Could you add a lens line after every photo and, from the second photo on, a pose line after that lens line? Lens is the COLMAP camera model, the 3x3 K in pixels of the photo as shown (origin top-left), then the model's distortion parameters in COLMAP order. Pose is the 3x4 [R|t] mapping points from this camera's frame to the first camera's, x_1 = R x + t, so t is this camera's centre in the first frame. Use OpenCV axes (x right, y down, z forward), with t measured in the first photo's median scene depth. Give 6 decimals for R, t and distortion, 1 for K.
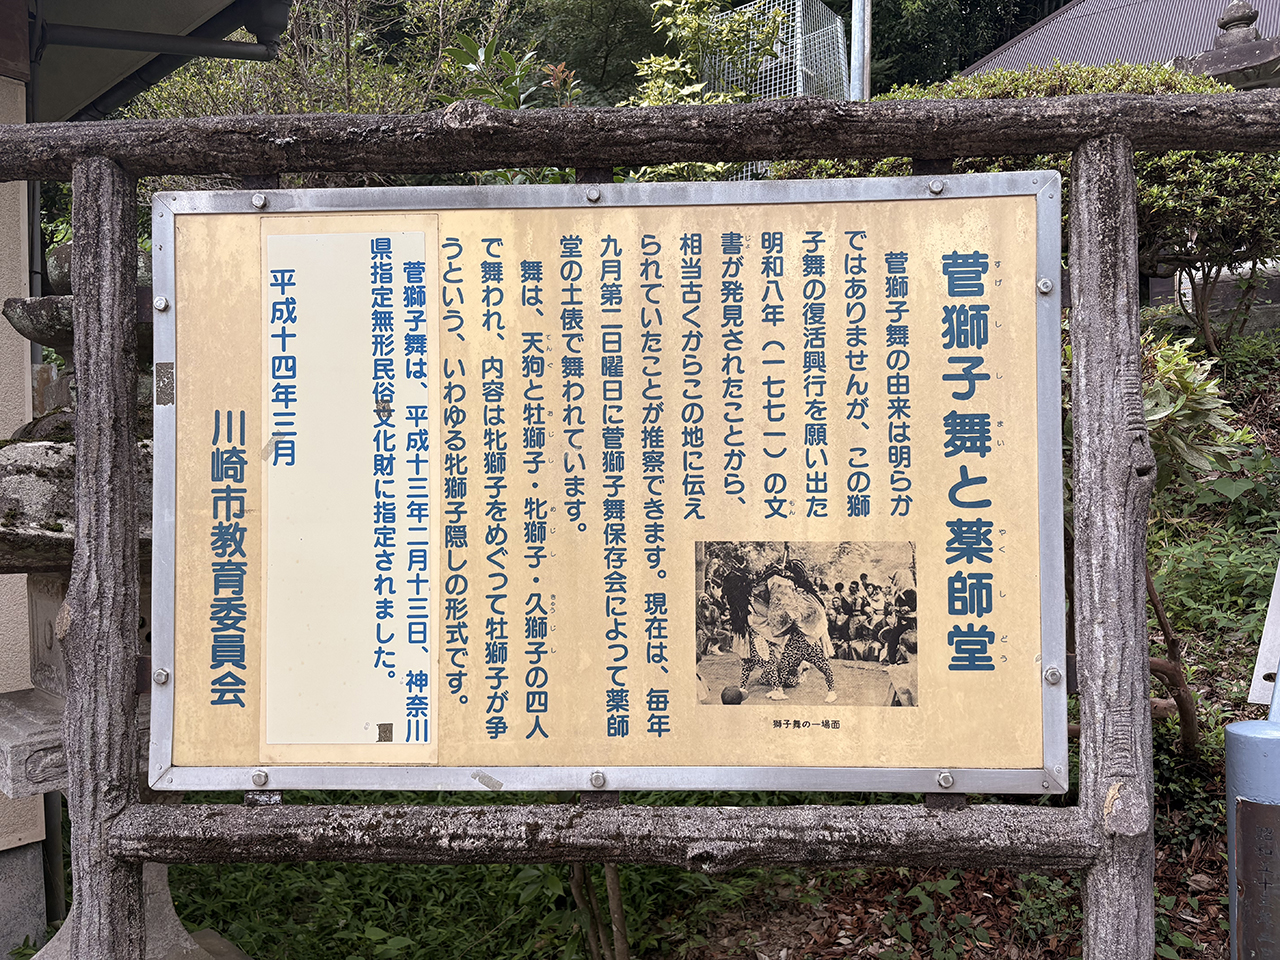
lens RADIAL K [[973.9, 0, 636.3], [0, 973.9, 478.5], [0, 0, 1]] dist [0.050217, -0.032932]
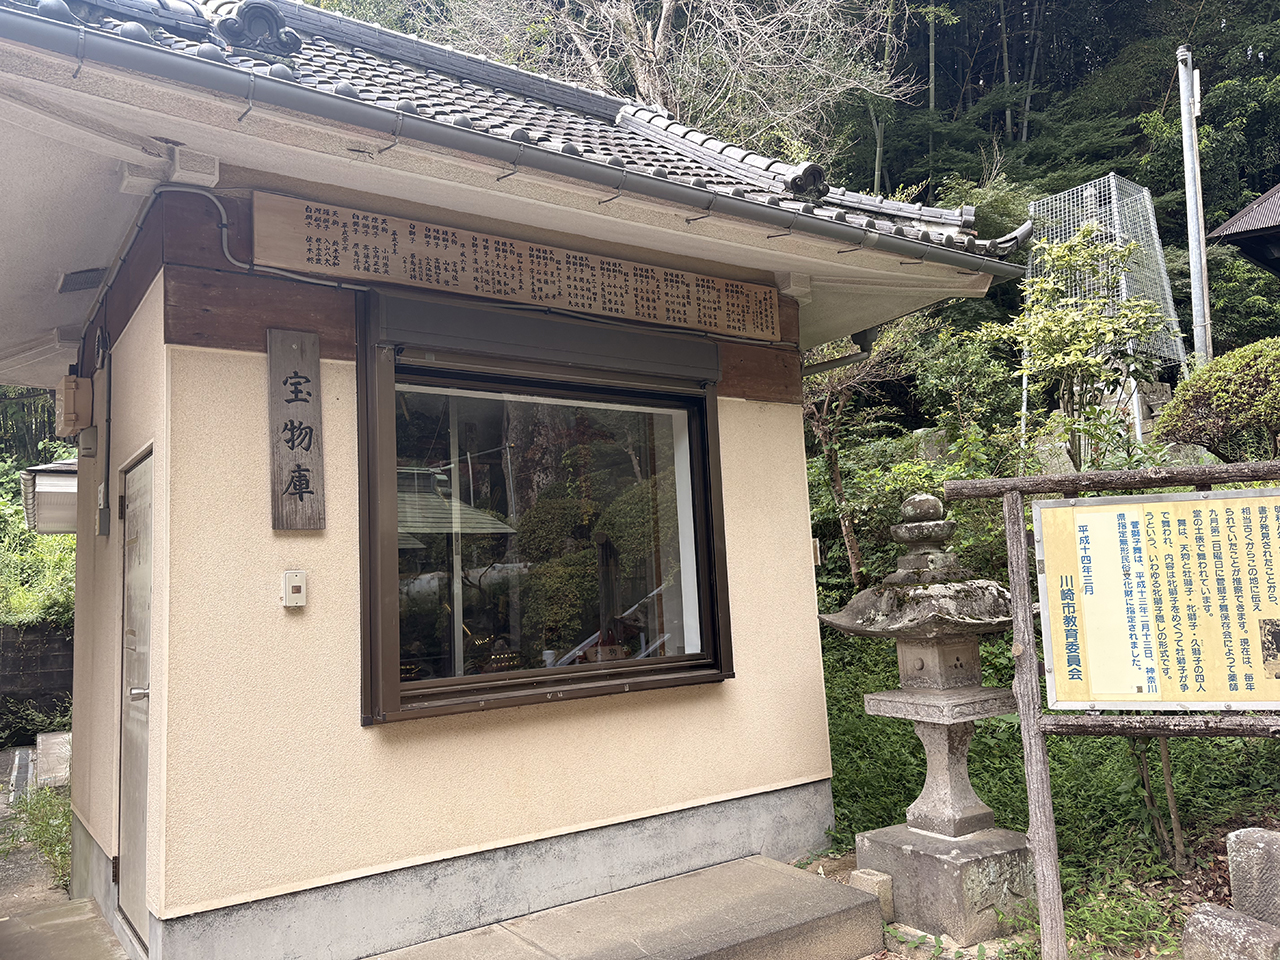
lens RADIAL K [[973.9, 0, 641.0], [0, 973.9, 480.6], [0, 0, 1]] dist [0.050217, -0.032932]
pose [[0.970222, -0.054153, -0.236086, -0.939535], [0.032389, 0.994940, -0.095111, -0.114300], [0.240042, 0.084632, 0.967066, -2.122521]]
